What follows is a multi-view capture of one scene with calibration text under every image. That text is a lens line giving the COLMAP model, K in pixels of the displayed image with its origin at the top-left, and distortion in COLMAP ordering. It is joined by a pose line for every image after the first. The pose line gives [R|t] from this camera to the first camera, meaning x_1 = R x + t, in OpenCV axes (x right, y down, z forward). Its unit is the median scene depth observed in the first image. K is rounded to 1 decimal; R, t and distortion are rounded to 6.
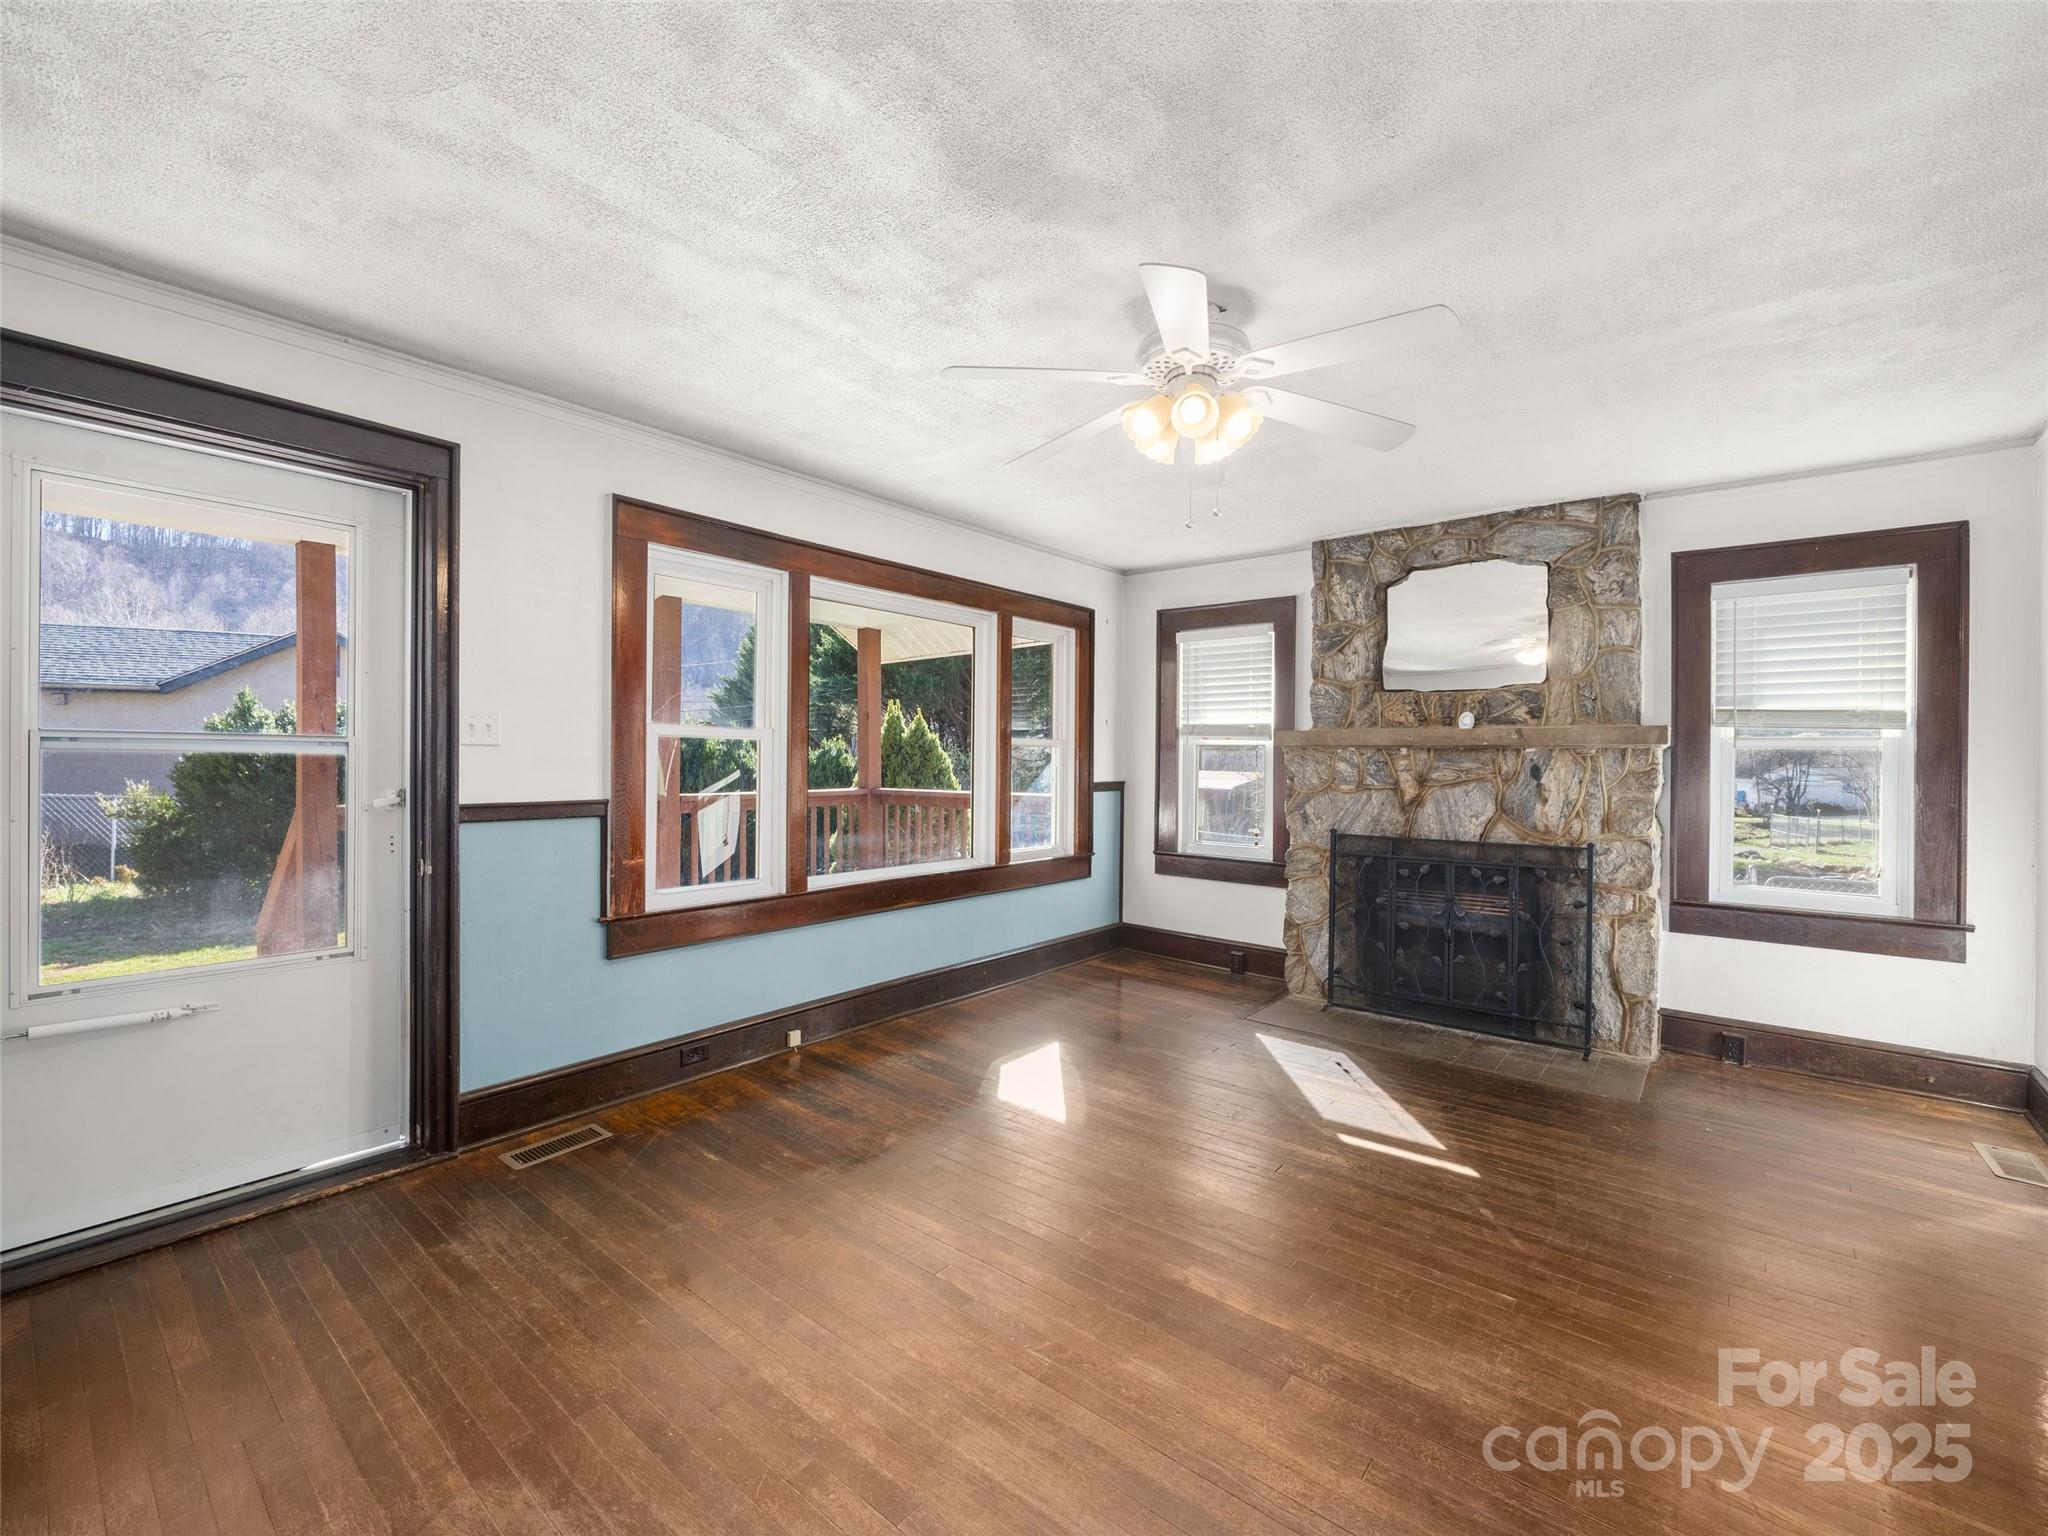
lens RADIAL K [[843.1, 0, 1030.3], [0, 843.1, 758.0], [0, 0, 1]] dist [-0.002121, 0.000554]
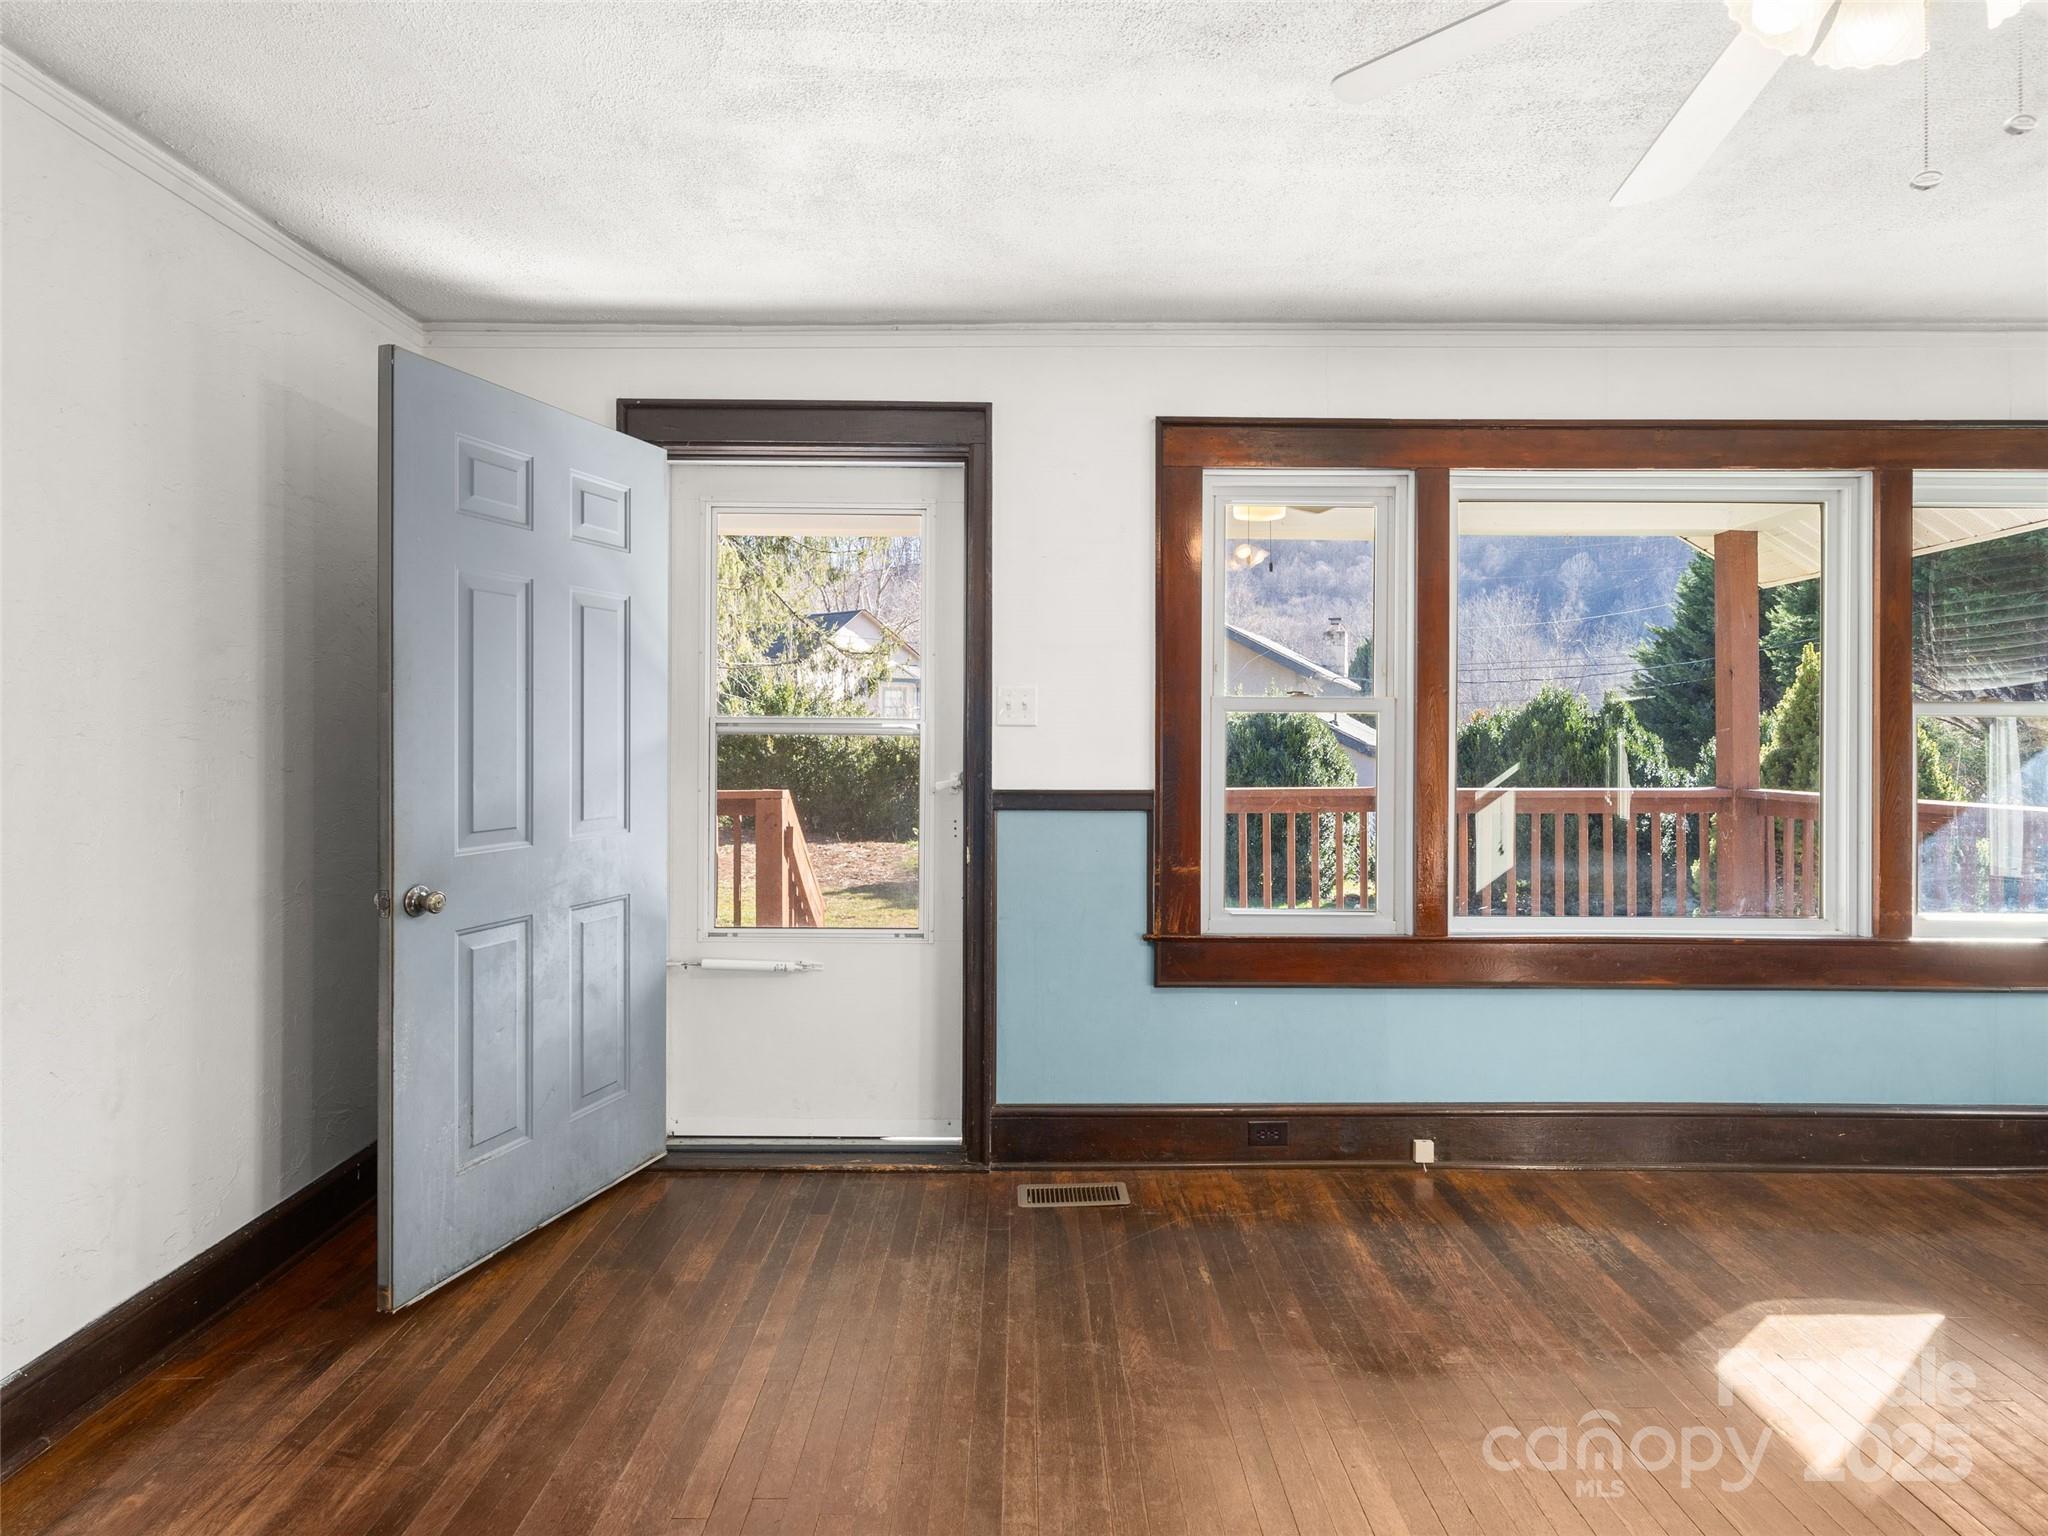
lens RADIAL K [[1088.6, 0, 1046.8], [0, 1088.6, 728.6], [0, 0, 1]] dist [0.004280, 0.001827]
pose [[0.646806, -0.008227, -0.762610, 0.247106], [0.000105, 0.999943, -0.010698, 0.000008], [0.762654, 0.006840, 0.646770, 0.243222]]
